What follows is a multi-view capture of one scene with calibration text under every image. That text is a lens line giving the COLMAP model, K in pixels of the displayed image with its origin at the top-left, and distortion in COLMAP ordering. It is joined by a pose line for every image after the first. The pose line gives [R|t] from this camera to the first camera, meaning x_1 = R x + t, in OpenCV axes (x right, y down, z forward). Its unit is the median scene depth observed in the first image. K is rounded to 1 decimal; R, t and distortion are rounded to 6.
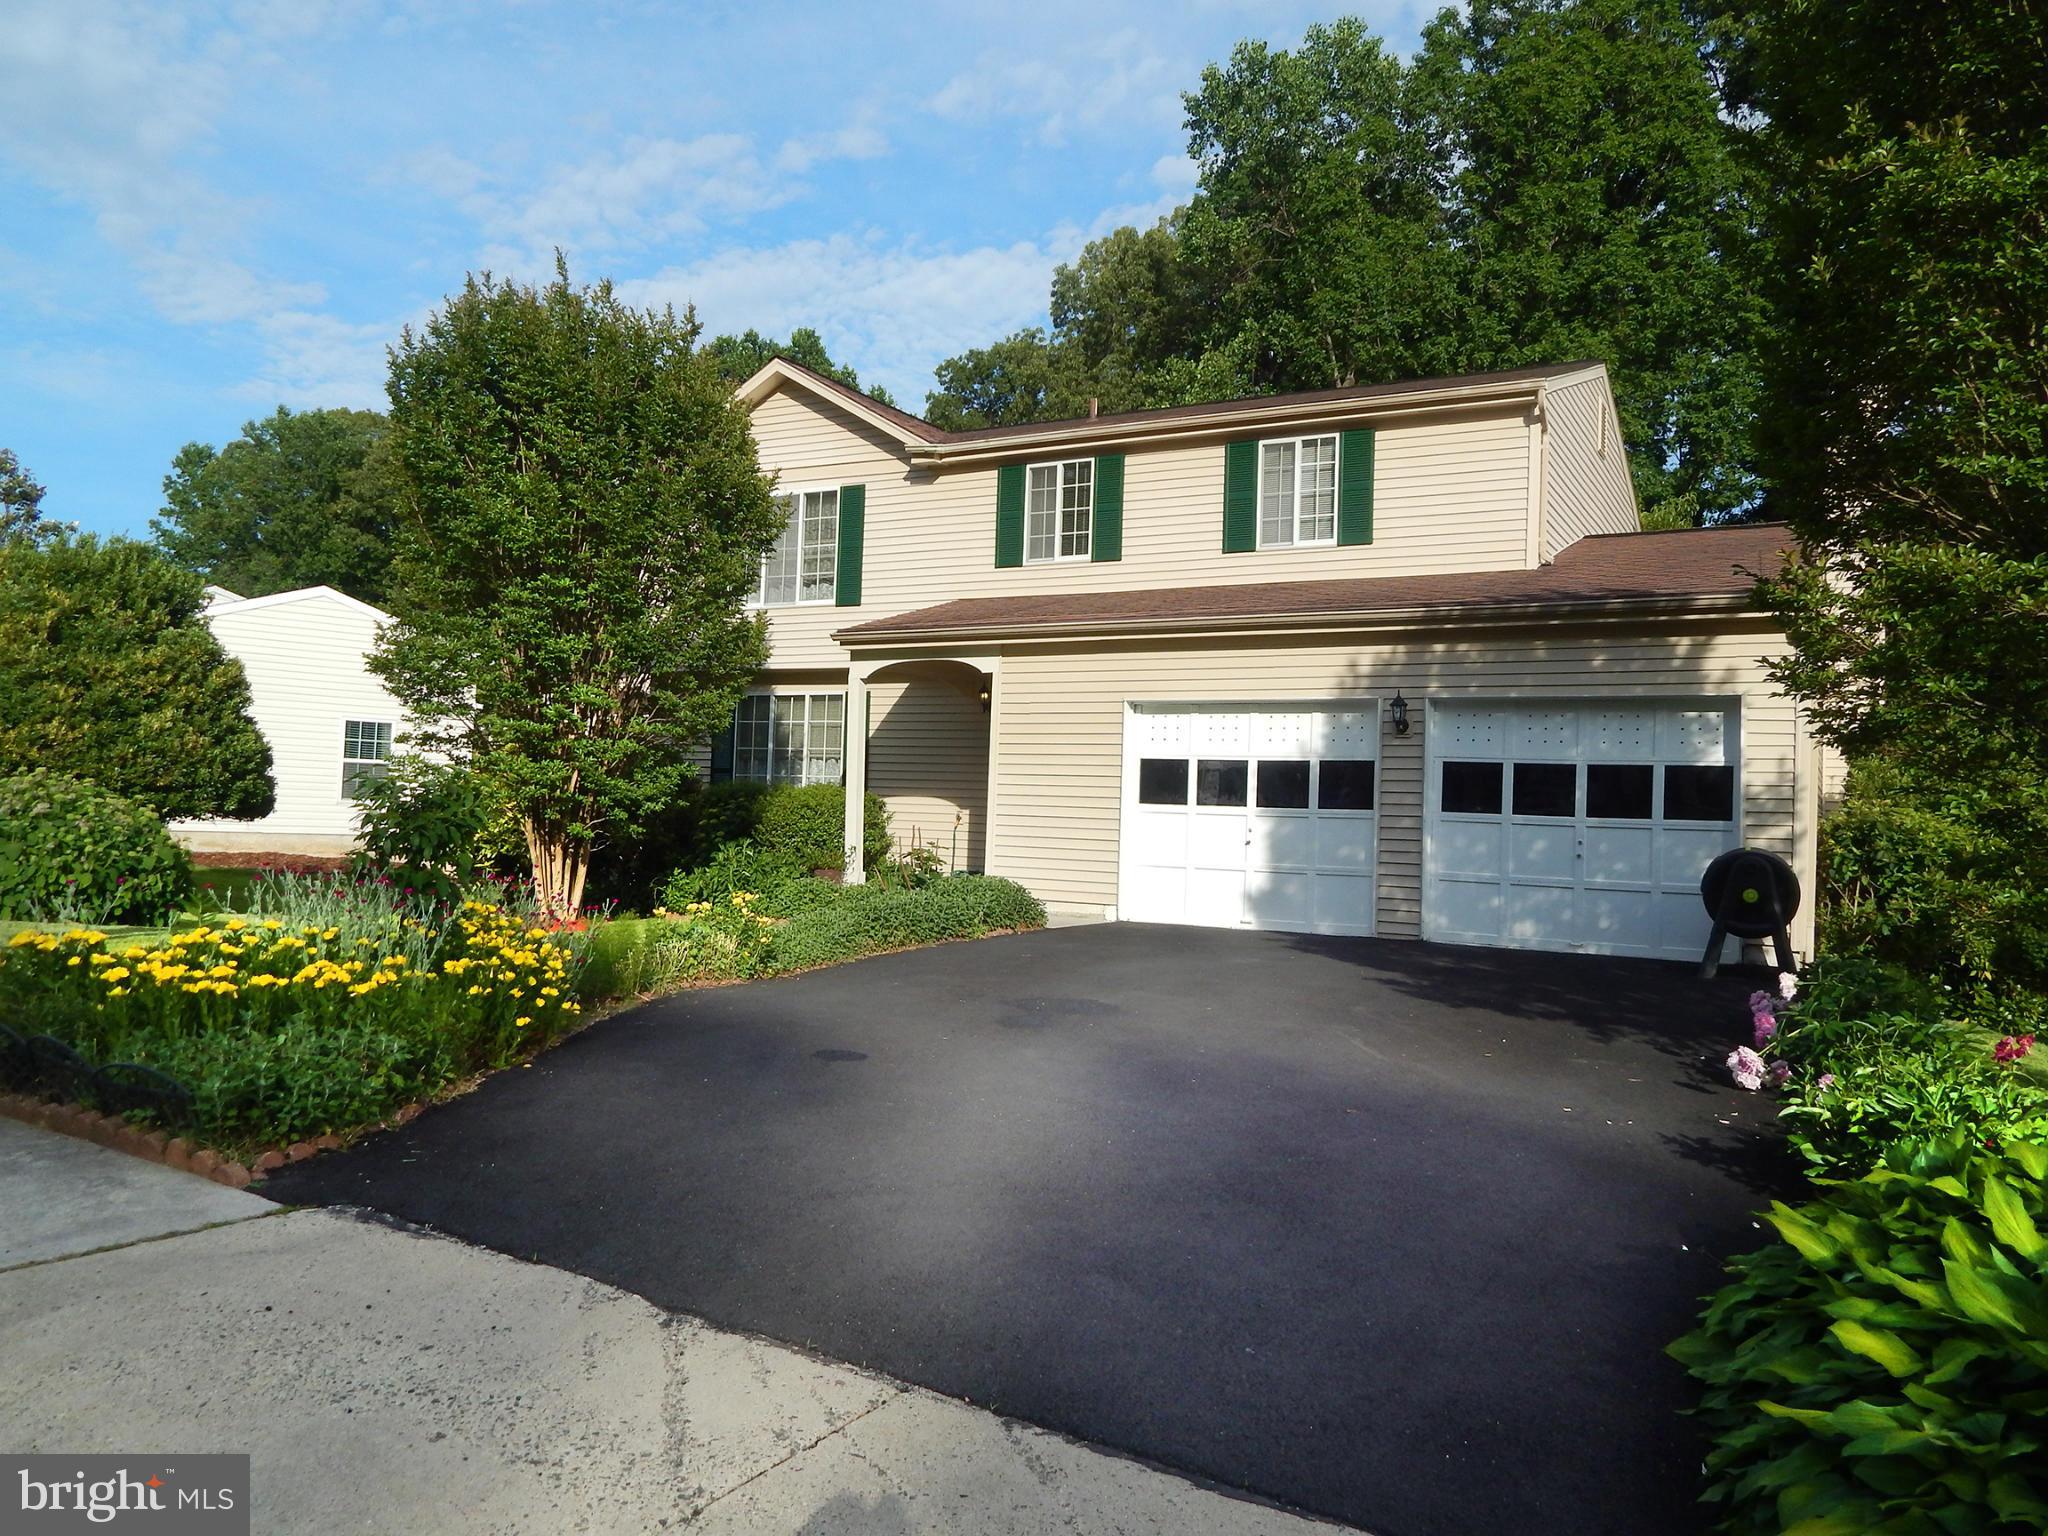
lens RADIAL K [[1486.1, 0, 1024.0], [0, 1486.1, 768.0], [0, 0, 1]] dist [0.001136, -0.006240]
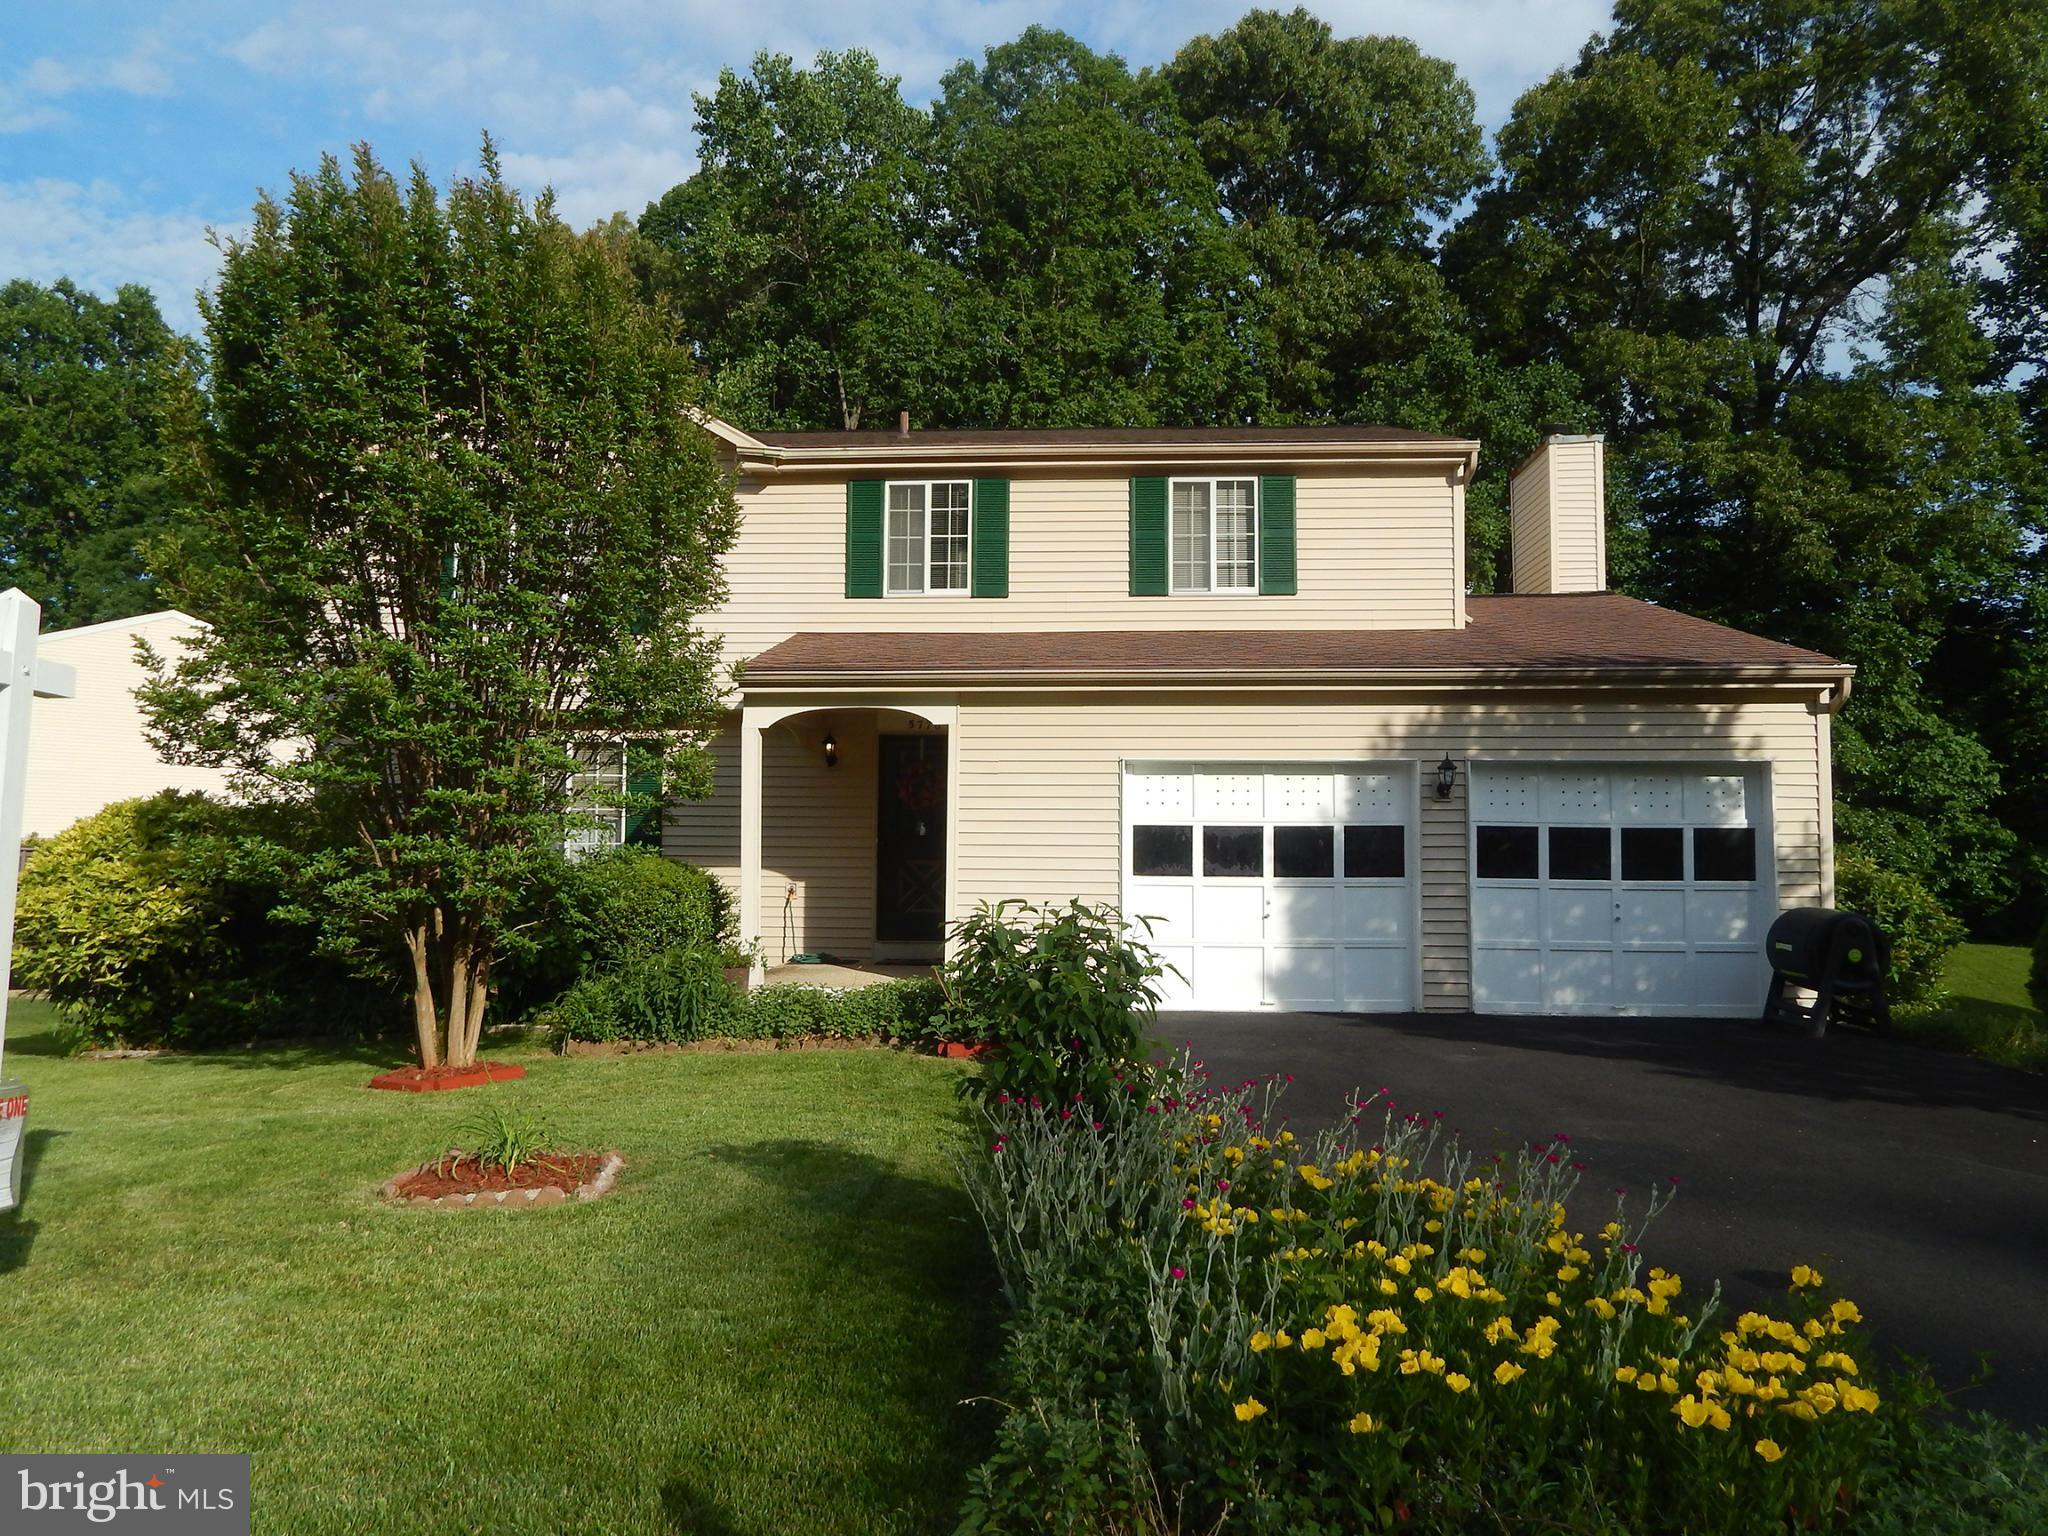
lens RADIAL K [[1492.3, 0, 1024.0], [0, 1492.3, 768.0], [0, 0, 1]] dist [0.000705, -0.002363]
pose [[0.900532, -0.000291, 0.434789, -0.351671], [0.009892, 0.999755, -0.019819, -0.022355], [-0.434677, 0.022149, 0.900314, 0.216715]]
